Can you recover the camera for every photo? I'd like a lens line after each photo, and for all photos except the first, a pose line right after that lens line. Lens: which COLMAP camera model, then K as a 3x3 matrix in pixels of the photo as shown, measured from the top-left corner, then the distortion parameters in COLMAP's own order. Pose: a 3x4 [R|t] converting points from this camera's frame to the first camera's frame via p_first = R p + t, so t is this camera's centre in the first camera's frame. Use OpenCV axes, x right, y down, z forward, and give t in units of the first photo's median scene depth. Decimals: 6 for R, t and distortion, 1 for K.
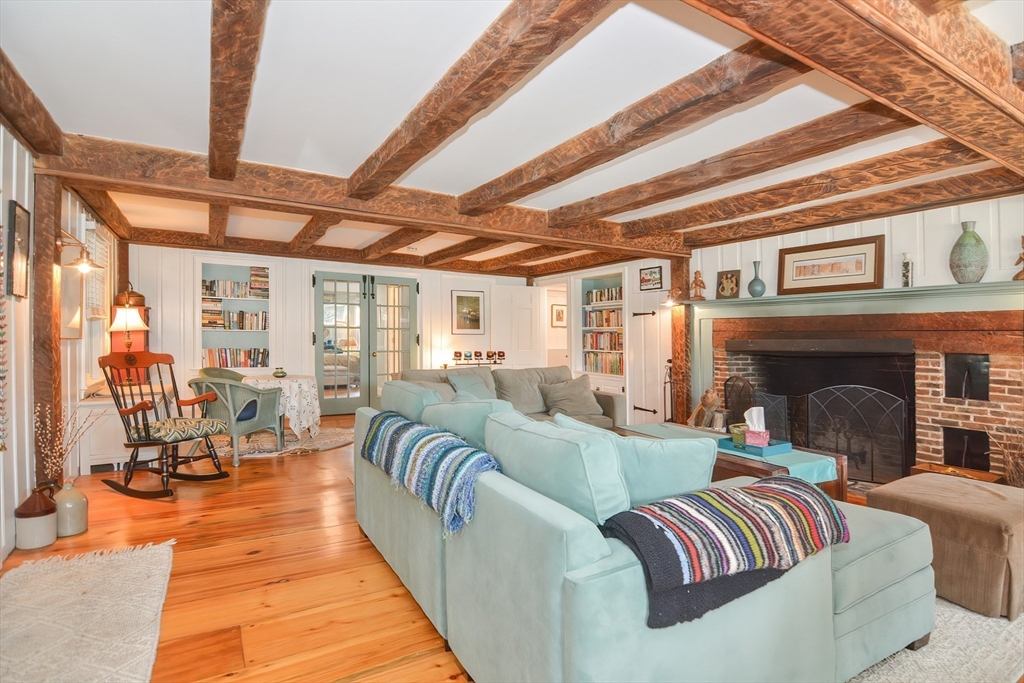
lens RADIAL K [[517.6, 0, 514.2], [0, 517.6, 328.1], [0, 0, 1]] dist [-0.009990, -0.001702]
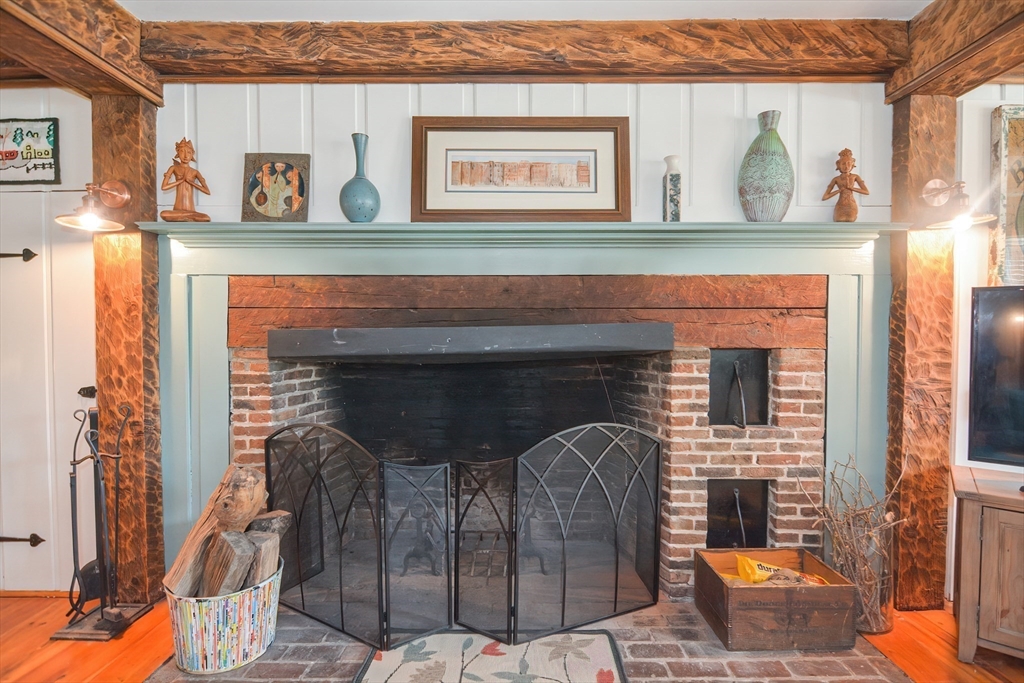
lens RADIAL K [[517.6, 0, 514.2], [0, 517.6, 328.1], [0, 0, 1]] dist [-0.009990, -0.001702]
pose [[0.526336, -0.009003, 0.850229, 0.196167], [-0.007788, 0.999851, 0.015408, 0.015749], [-0.850241, -0.014732, 0.526187, 0.714160]]
